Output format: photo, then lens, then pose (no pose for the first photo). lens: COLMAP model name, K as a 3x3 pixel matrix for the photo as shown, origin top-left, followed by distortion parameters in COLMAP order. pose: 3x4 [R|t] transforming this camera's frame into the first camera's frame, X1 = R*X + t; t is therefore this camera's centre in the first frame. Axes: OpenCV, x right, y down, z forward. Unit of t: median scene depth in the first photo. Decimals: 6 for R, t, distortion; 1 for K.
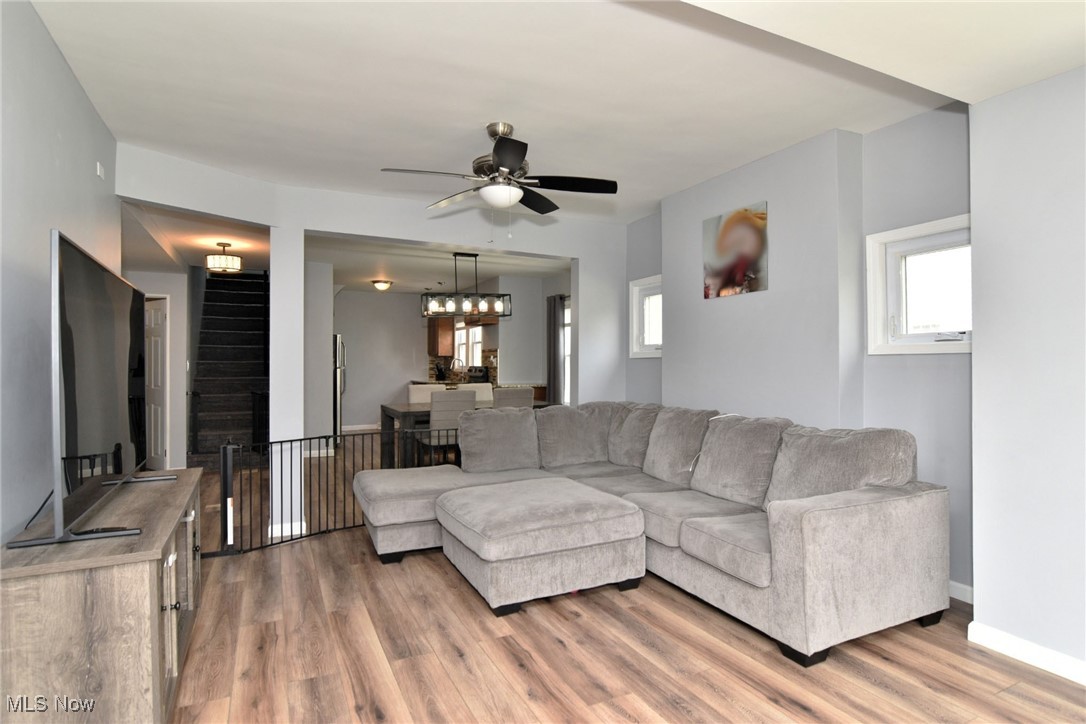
lens RADIAL K [[583.6, 0, 546.3], [0, 583.6, 365.0], [0, 0, 1]] dist [0.001014, -0.000057]
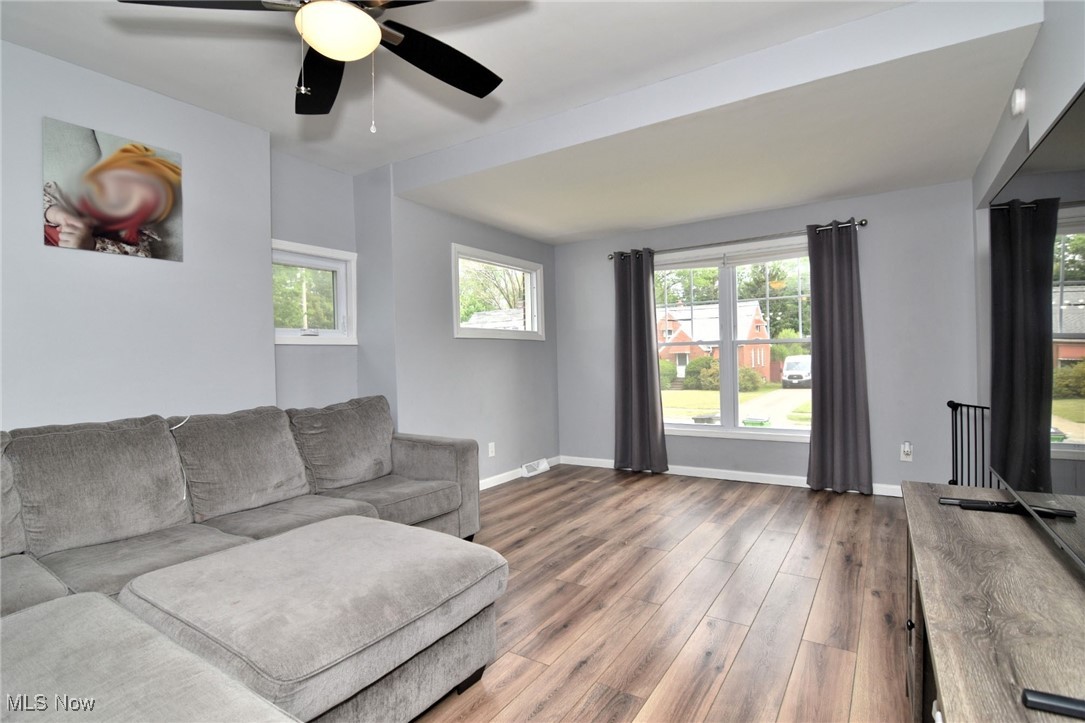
lens RADIAL K [[521.6, 0, 569.2], [0, 521.6, 353.0], [0, 0, 1]] dist [-0.002007, -0.001858]
pose [[-0.538652, 0.026585, 0.842109, -0.729360], [0.037551, 0.999266, -0.007528, 0.036252], [-0.841691, 0.027567, -0.539255, 1.294840]]
